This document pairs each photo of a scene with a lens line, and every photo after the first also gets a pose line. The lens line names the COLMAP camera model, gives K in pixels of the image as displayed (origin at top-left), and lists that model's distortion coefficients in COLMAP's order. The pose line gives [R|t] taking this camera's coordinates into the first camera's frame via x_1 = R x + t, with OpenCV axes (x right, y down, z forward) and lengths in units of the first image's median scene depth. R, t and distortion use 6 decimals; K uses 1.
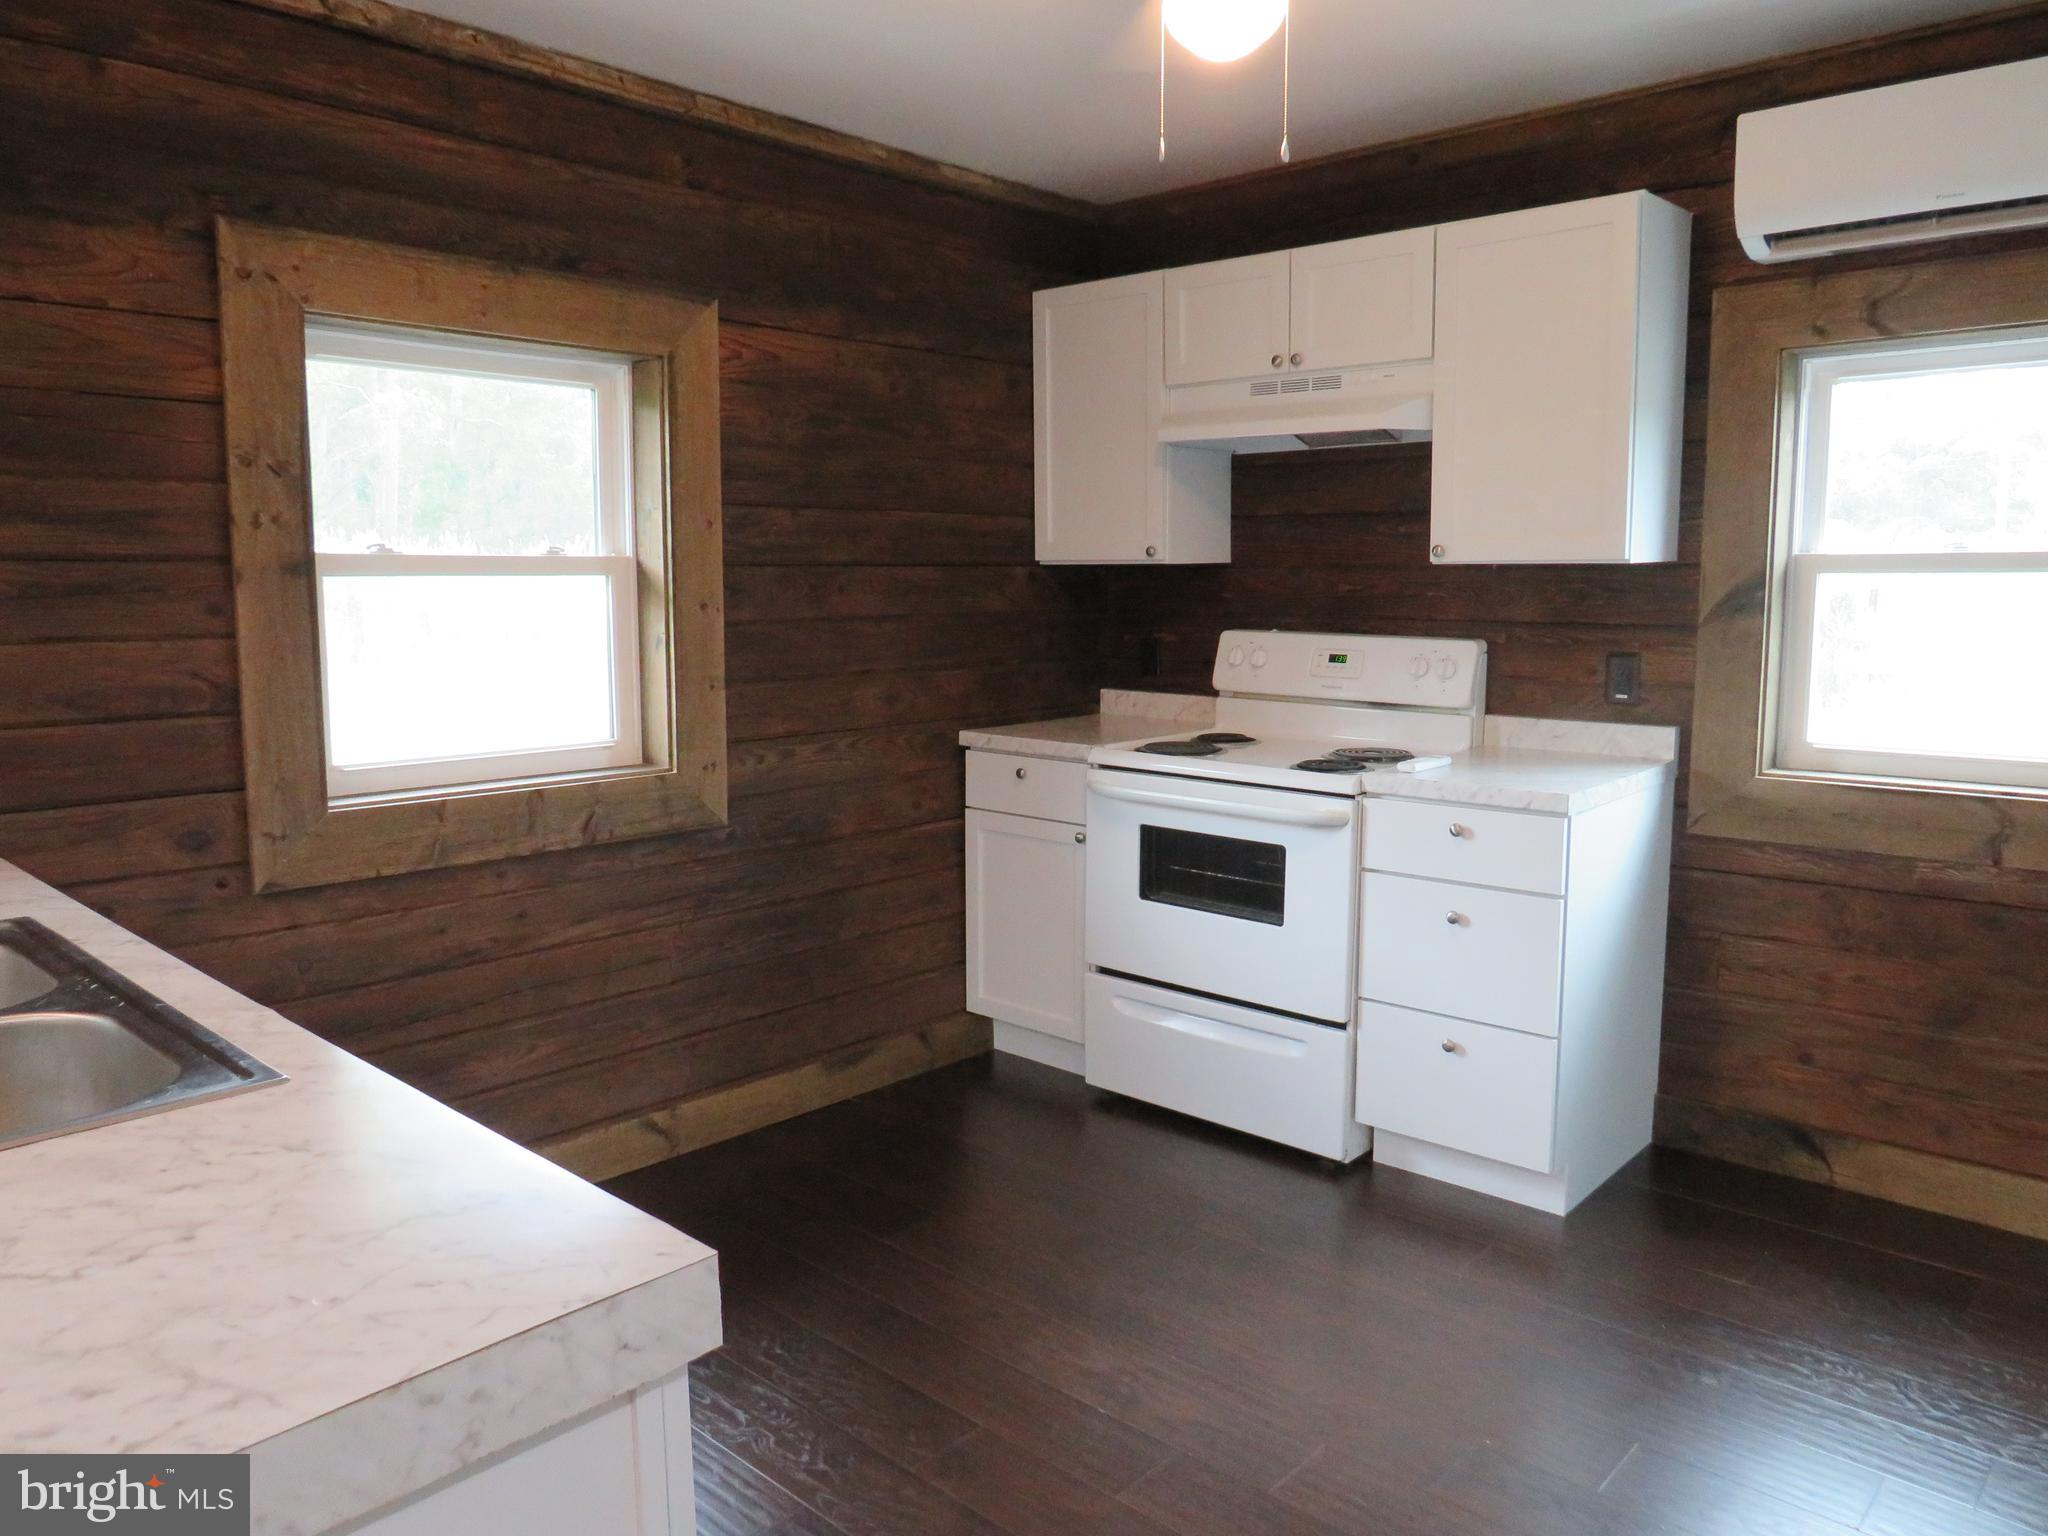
lens RADIAL K [[1456.6, 0, 1024.0], [0, 1456.6, 768.0], [0, 0, 1]] dist [-0.016988, -0.004836]
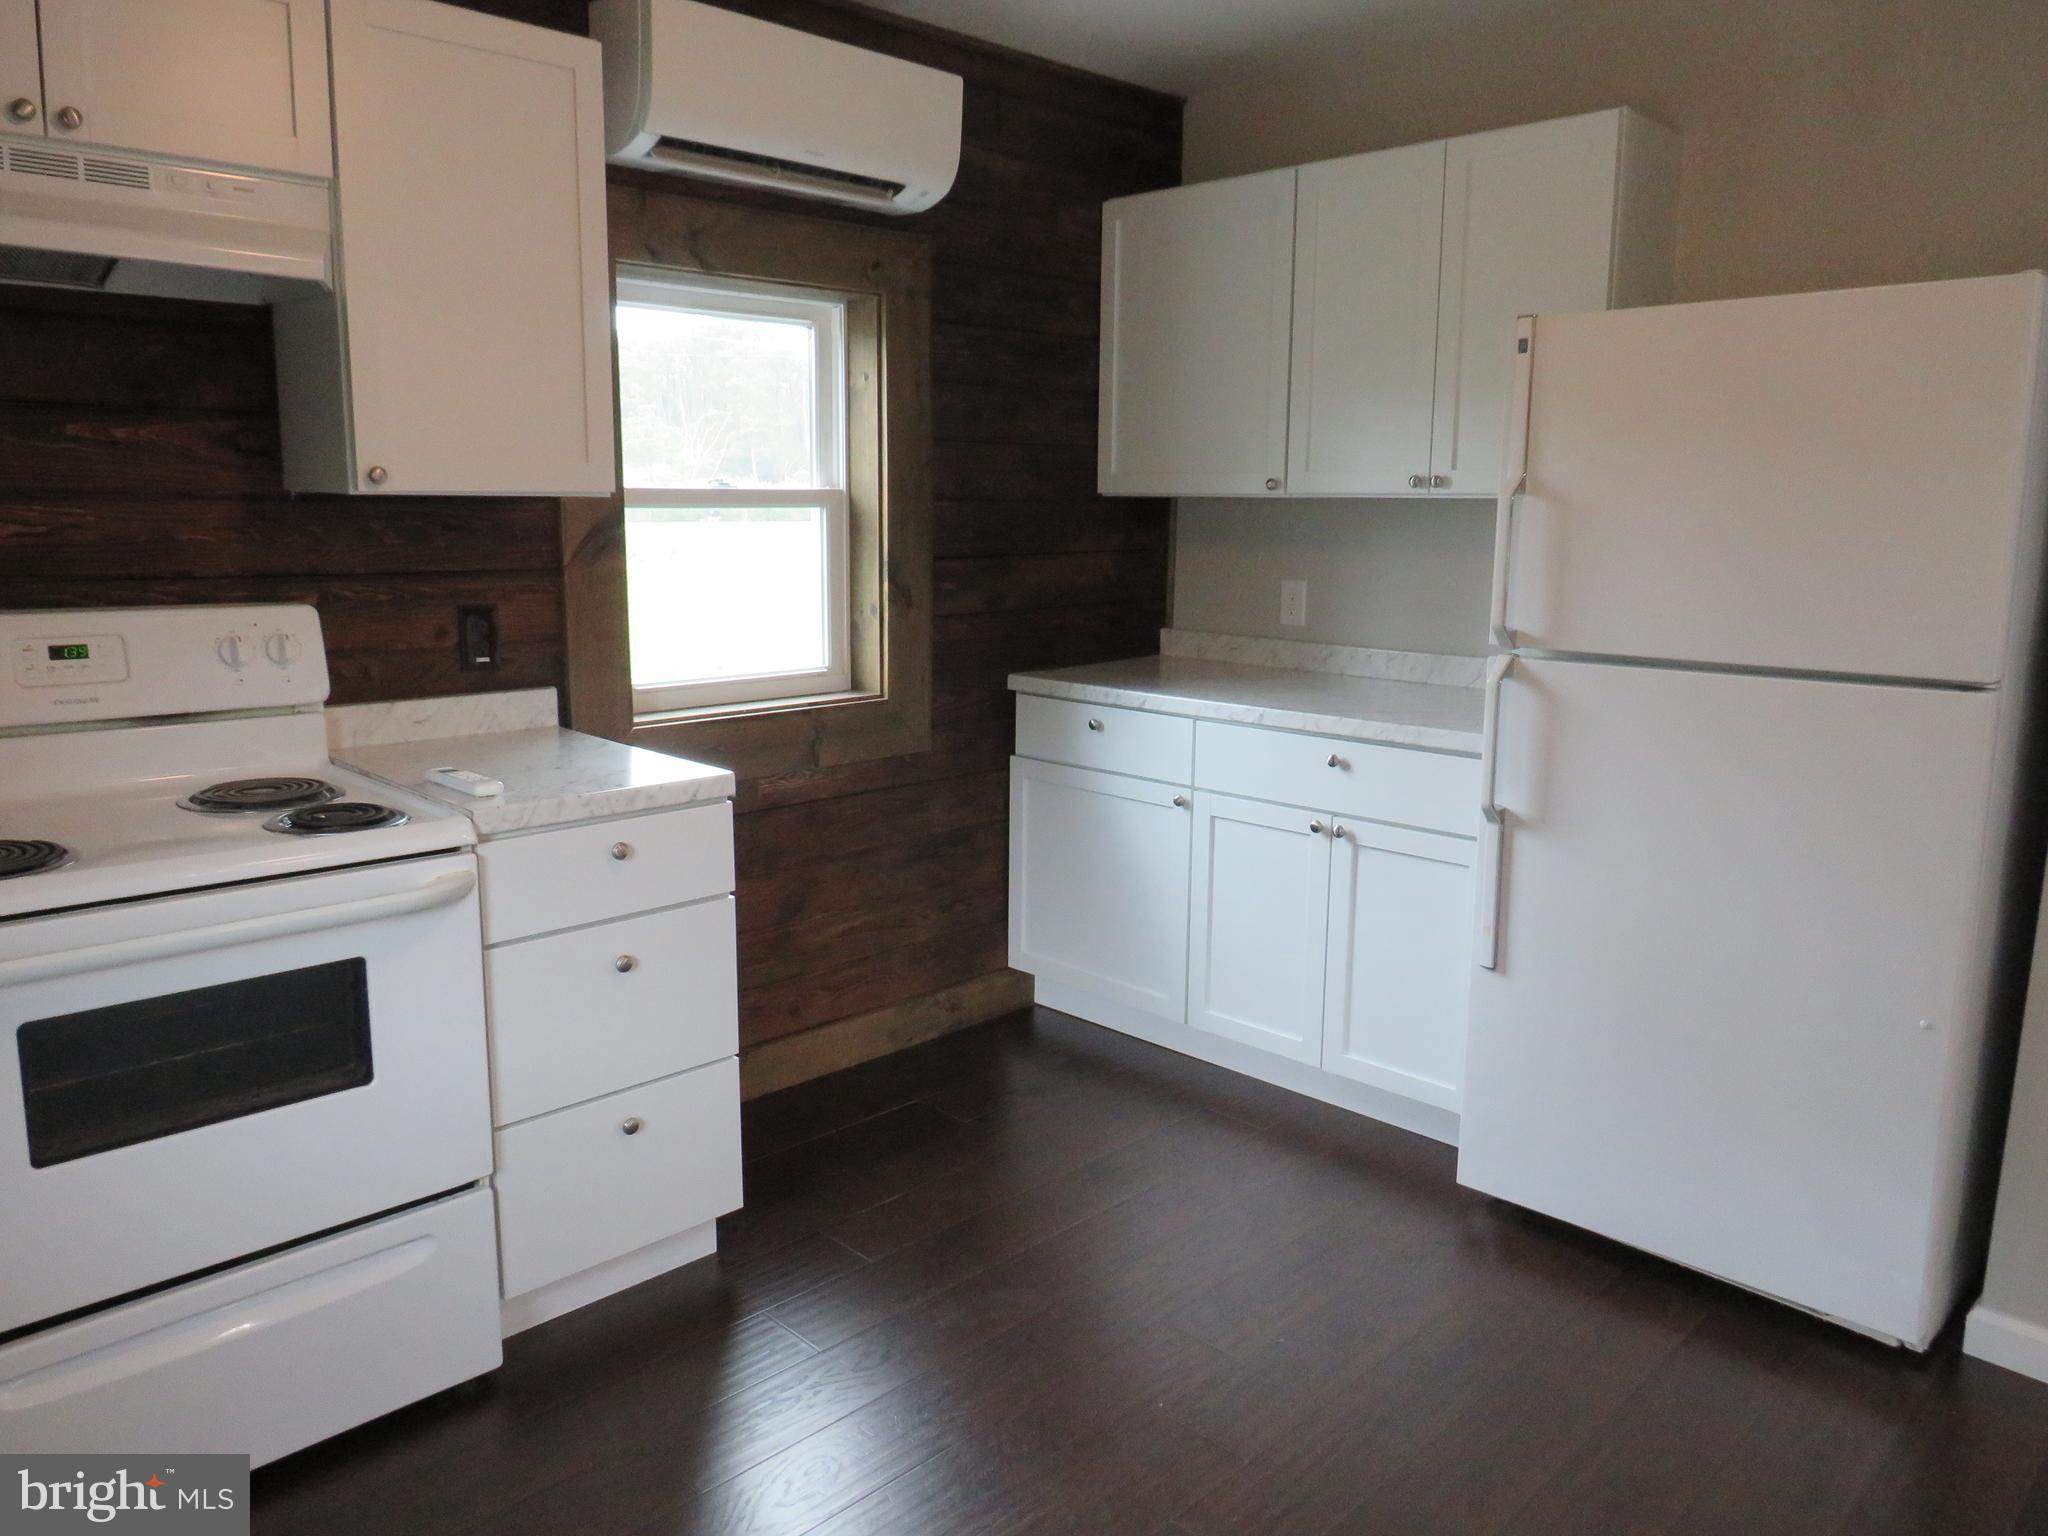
lens RADIAL K [[1456.6, 0, 1024.0], [0, 1456.6, 768.0], [0, 0, 1]] dist [-0.016988, -0.004836]
pose [[0.052853, -0.176651, 0.982853, -0.400226], [0.117013, 0.978544, 0.169584, -0.096645], [-0.991723, 0.106044, 0.072389, 0.675689]]
